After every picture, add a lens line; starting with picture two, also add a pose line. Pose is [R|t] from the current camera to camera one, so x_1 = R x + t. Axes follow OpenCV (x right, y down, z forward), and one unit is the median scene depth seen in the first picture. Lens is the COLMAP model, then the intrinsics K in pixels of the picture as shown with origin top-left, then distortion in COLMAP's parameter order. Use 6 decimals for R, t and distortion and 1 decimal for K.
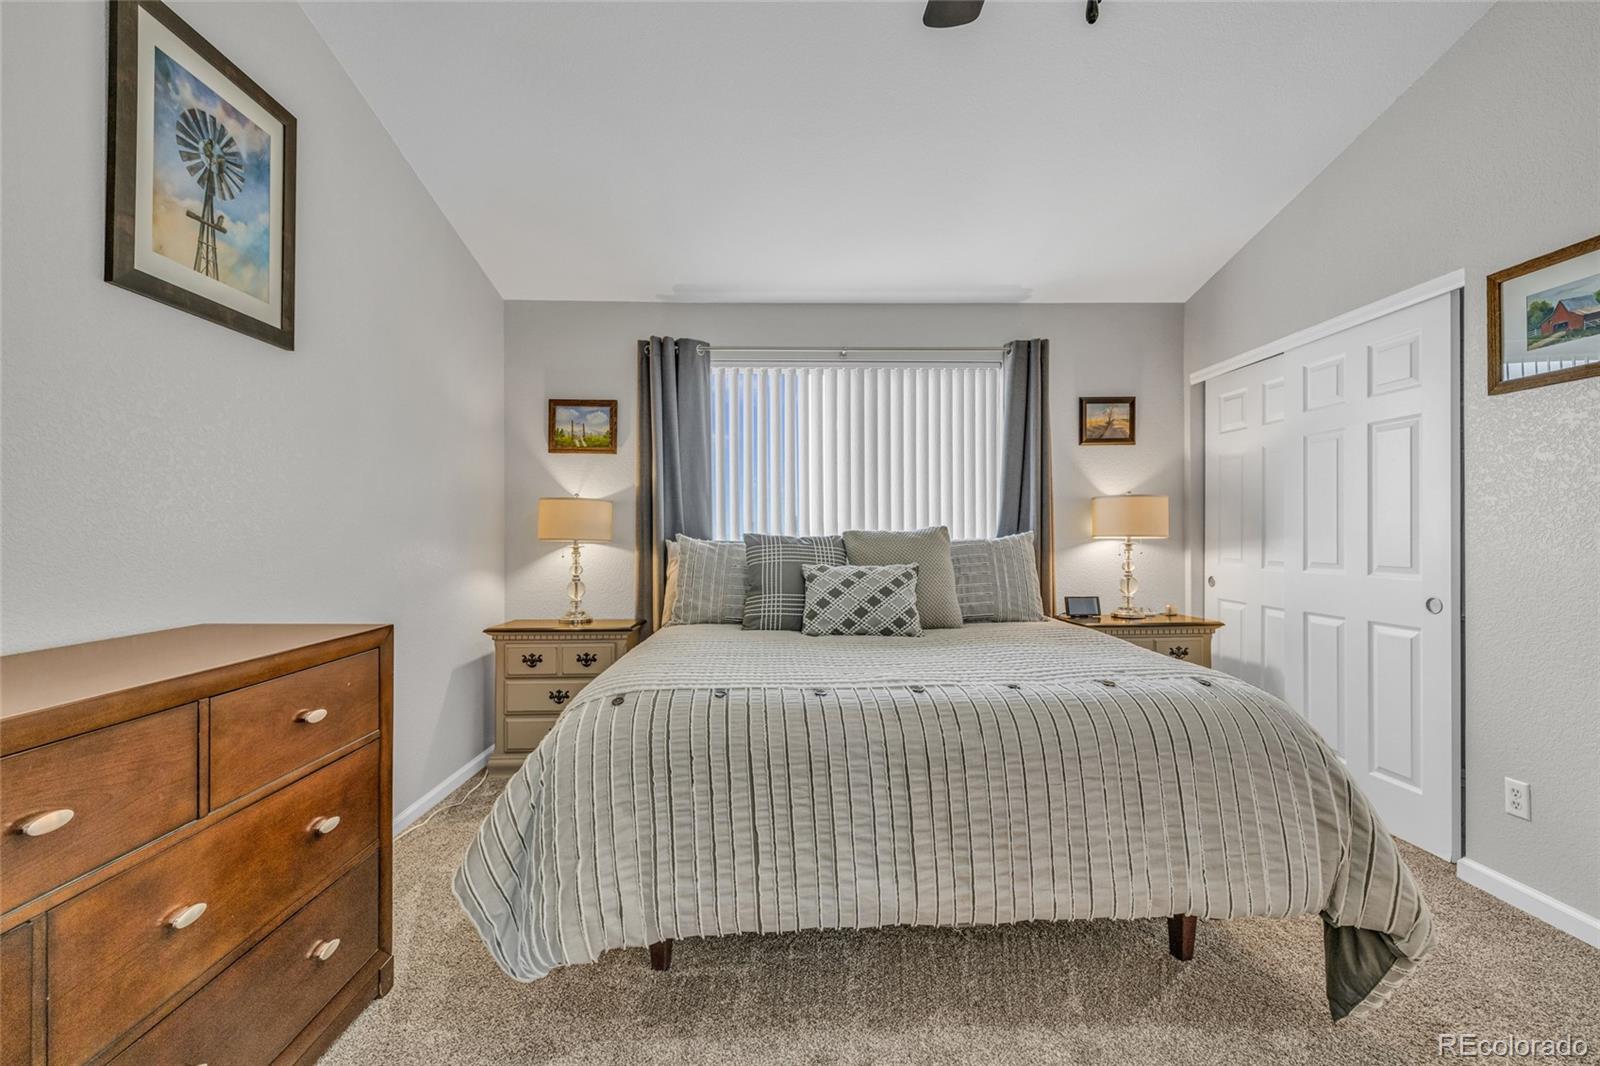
lens RADIAL K [[665.7, 0, 804.4], [0, 665.7, 536.6], [0, 0, 1]] dist [0.000098, -0.000188]
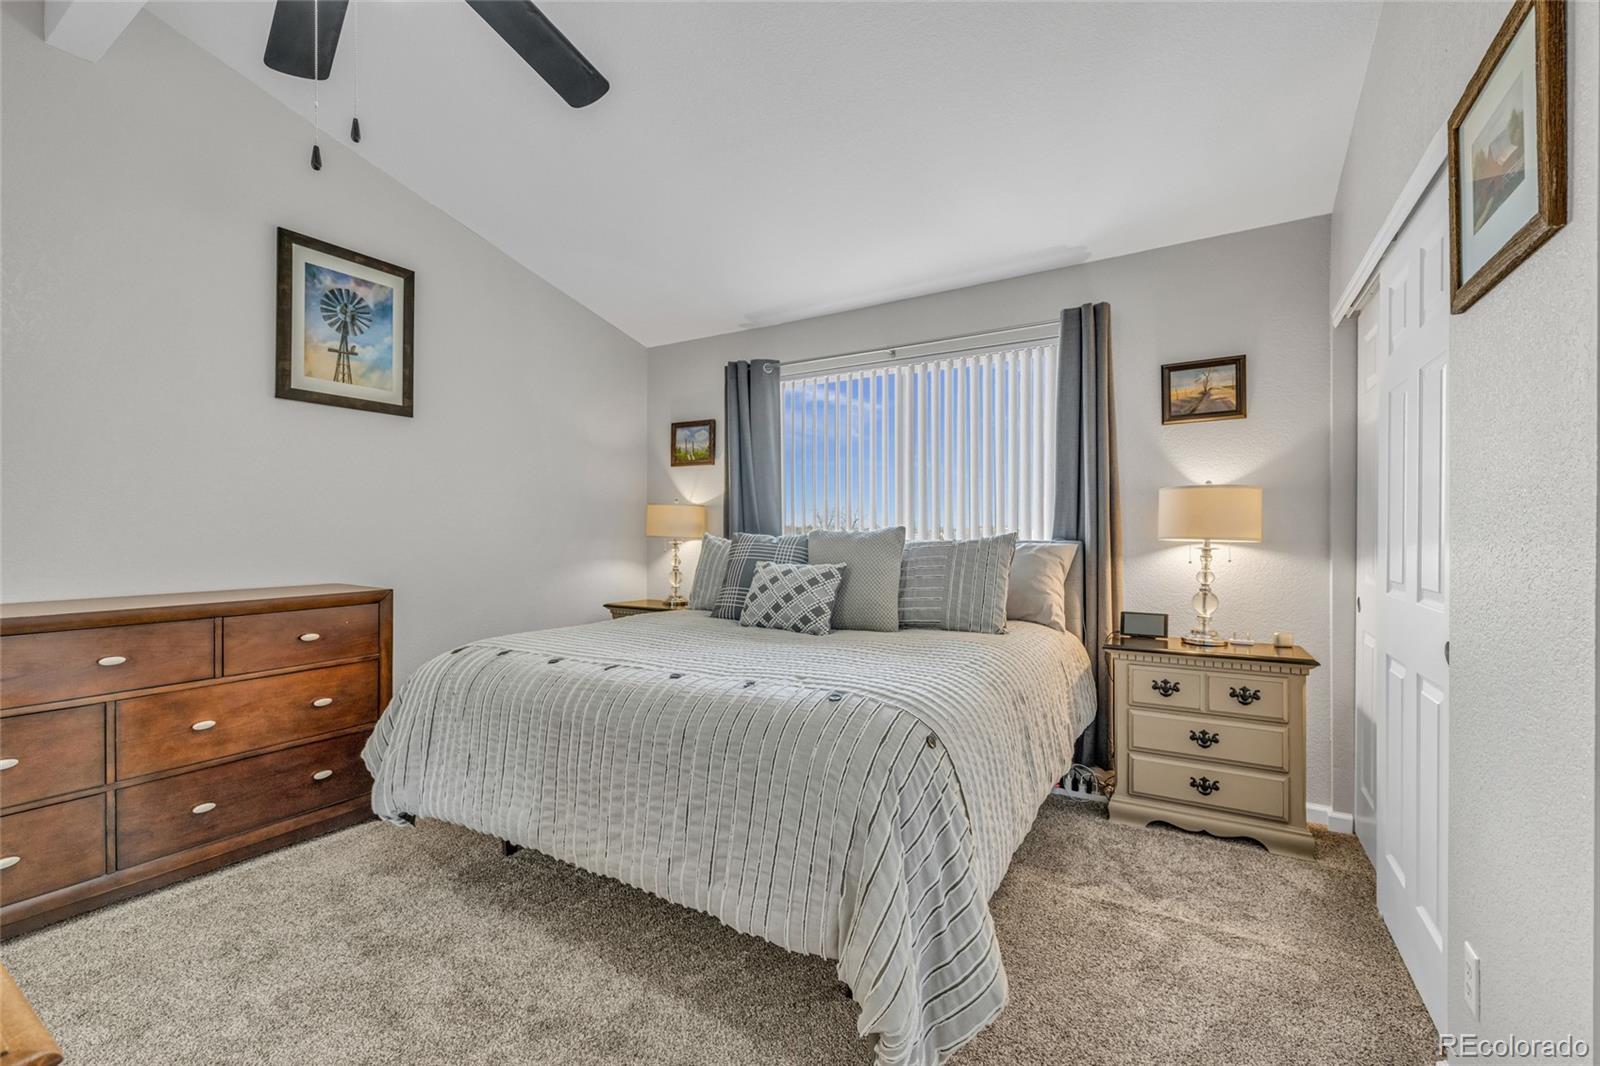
lens RADIAL K [[665.7, 0, 804.4], [0, 665.7, 536.6], [0, 0, 1]] dist [0.000098, -0.000188]
pose [[0.839223, 0.009011, -0.543713, 0.697258], [-0.006497, 0.999957, 0.006545, -0.007149], [0.543749, -0.001960, 0.839246, 0.131031]]
